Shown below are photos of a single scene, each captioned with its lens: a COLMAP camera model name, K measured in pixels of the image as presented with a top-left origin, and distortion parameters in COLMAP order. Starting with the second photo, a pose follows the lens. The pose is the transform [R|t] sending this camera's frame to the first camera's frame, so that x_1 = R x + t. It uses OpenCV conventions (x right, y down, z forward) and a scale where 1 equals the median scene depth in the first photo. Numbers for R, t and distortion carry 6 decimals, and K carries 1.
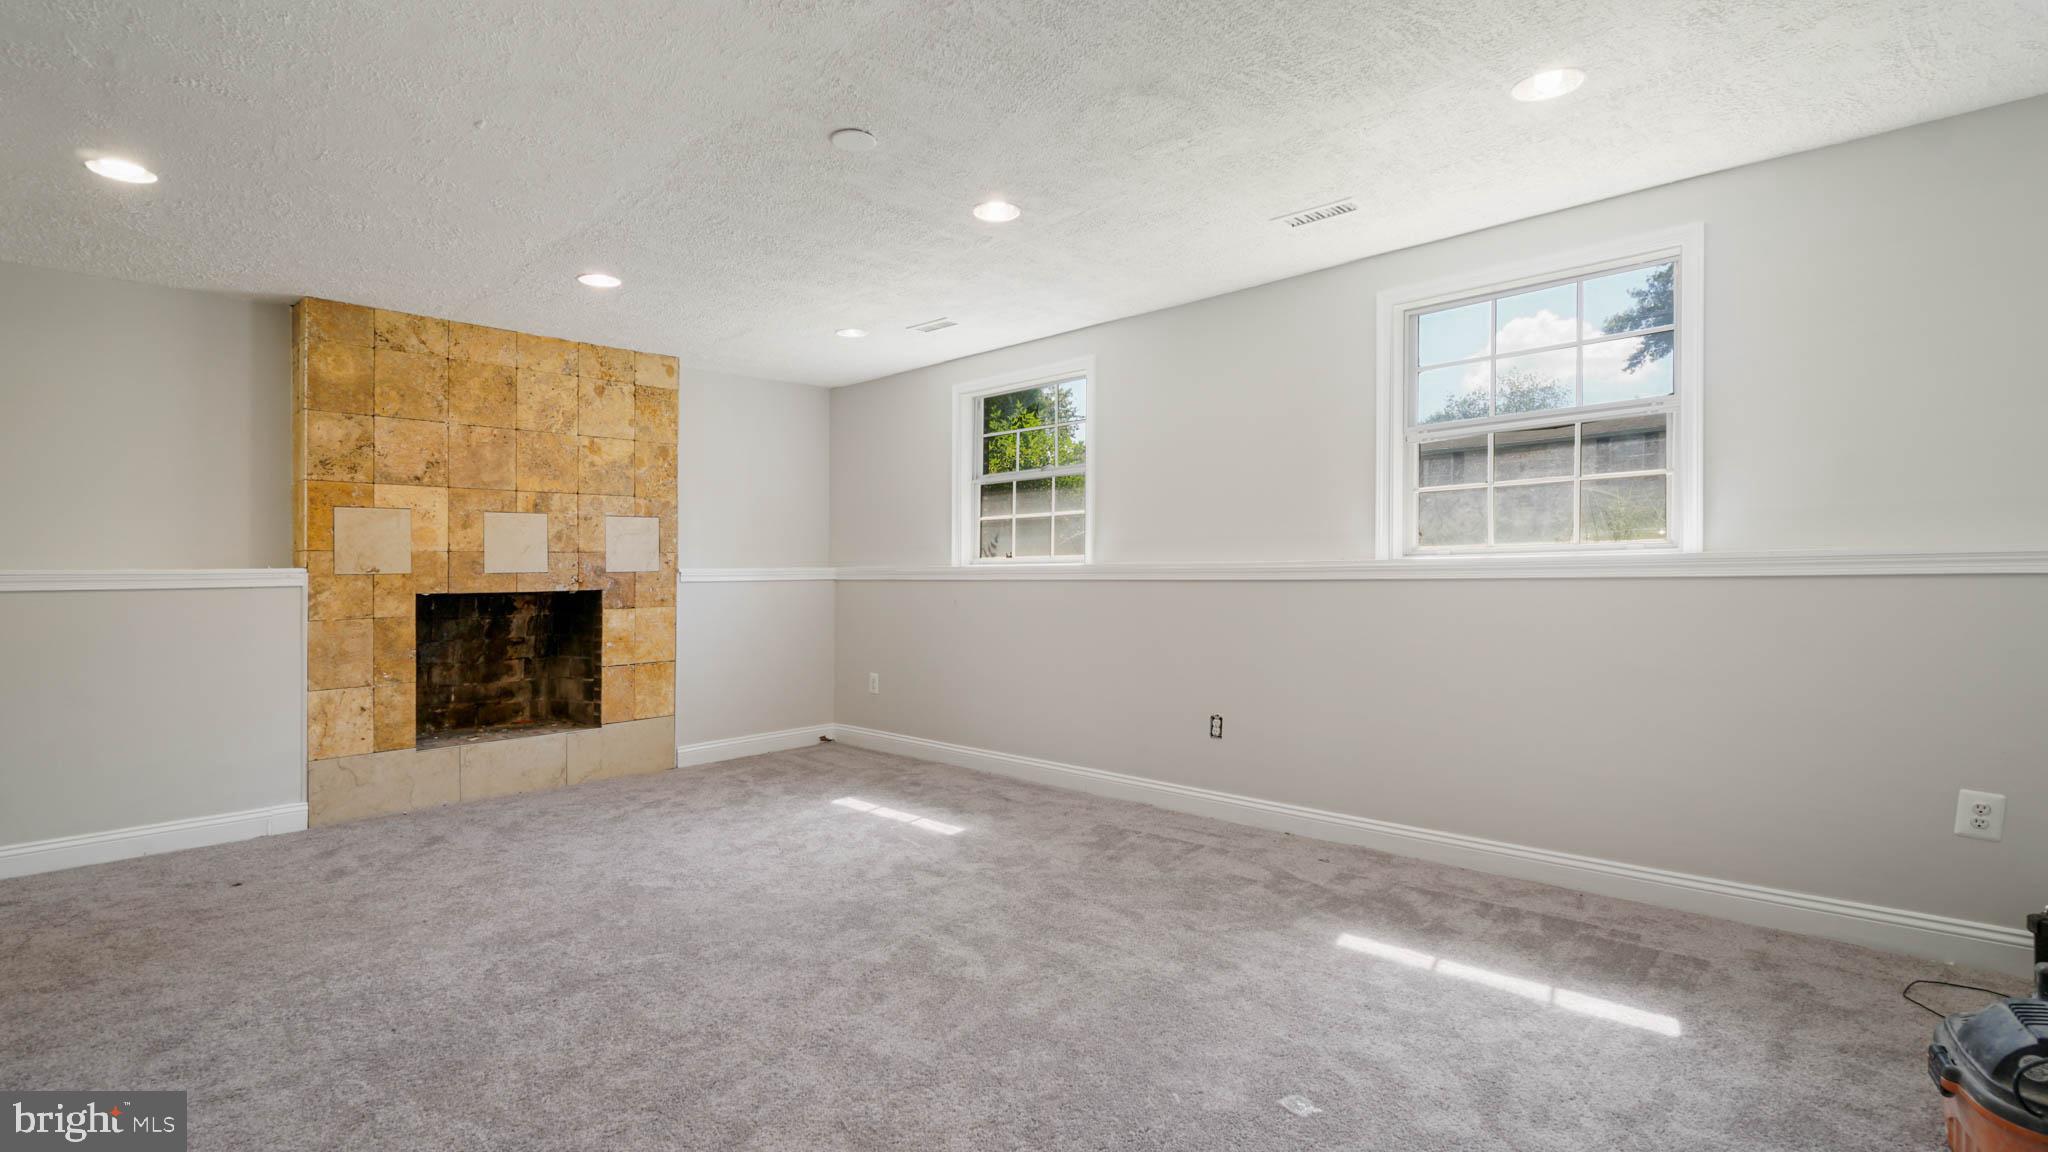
lens RADIAL K [[931.6, 0, 1014.1], [0, 931.6, 566.2], [0, 0, 1]] dist [-0.001668, -0.000072]
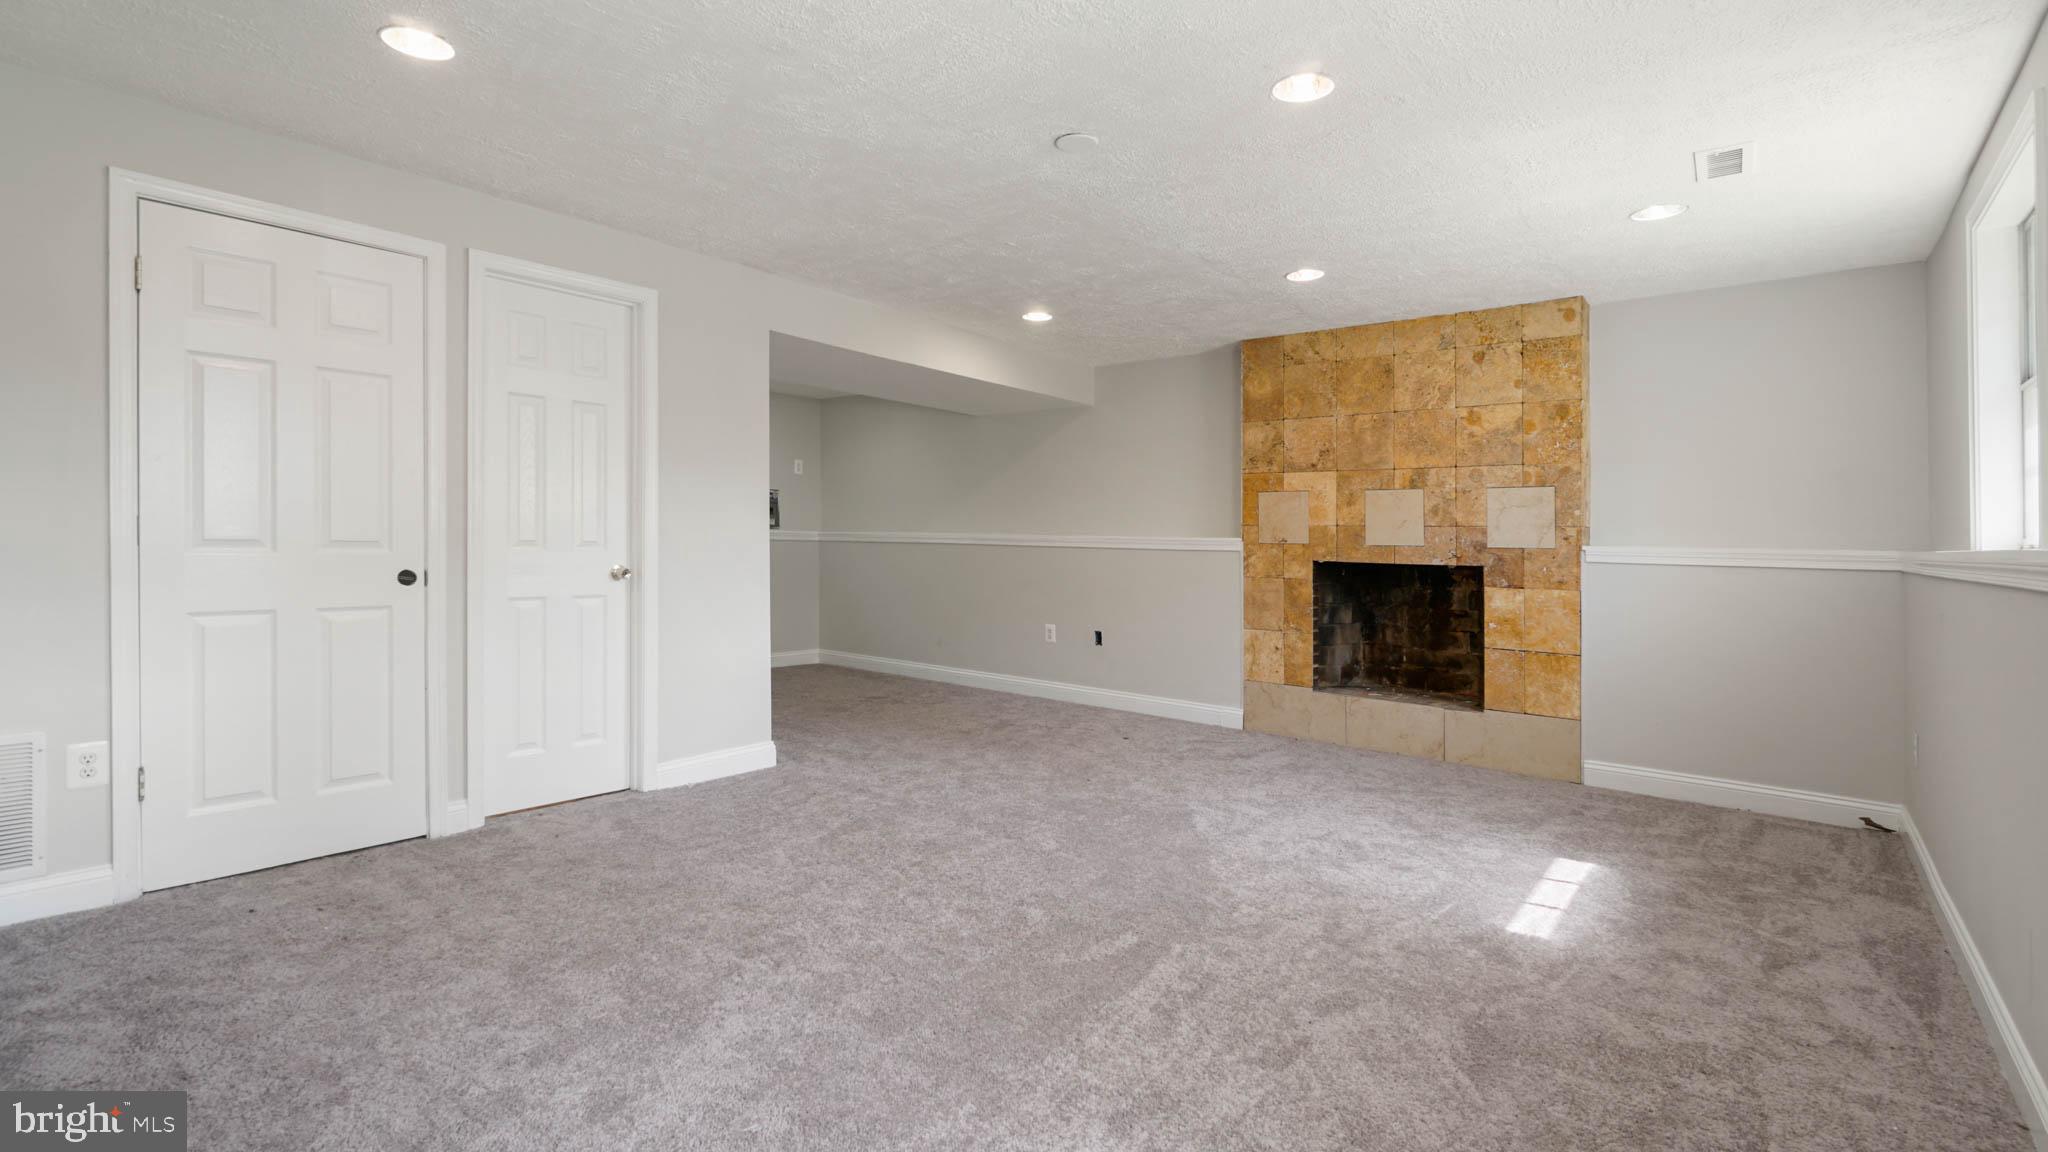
lens RADIAL K [[945.0, 0, 1018.2], [0, 945.0, 519.2], [0, 0, 1]] dist [-0.000472, -0.000036]
pose [[0.067009, -0.010345, -0.997699, 0.509618], [-0.017873, 0.999773, -0.011567, -0.002967], [0.997592, 0.018607, 0.066809, 0.486542]]
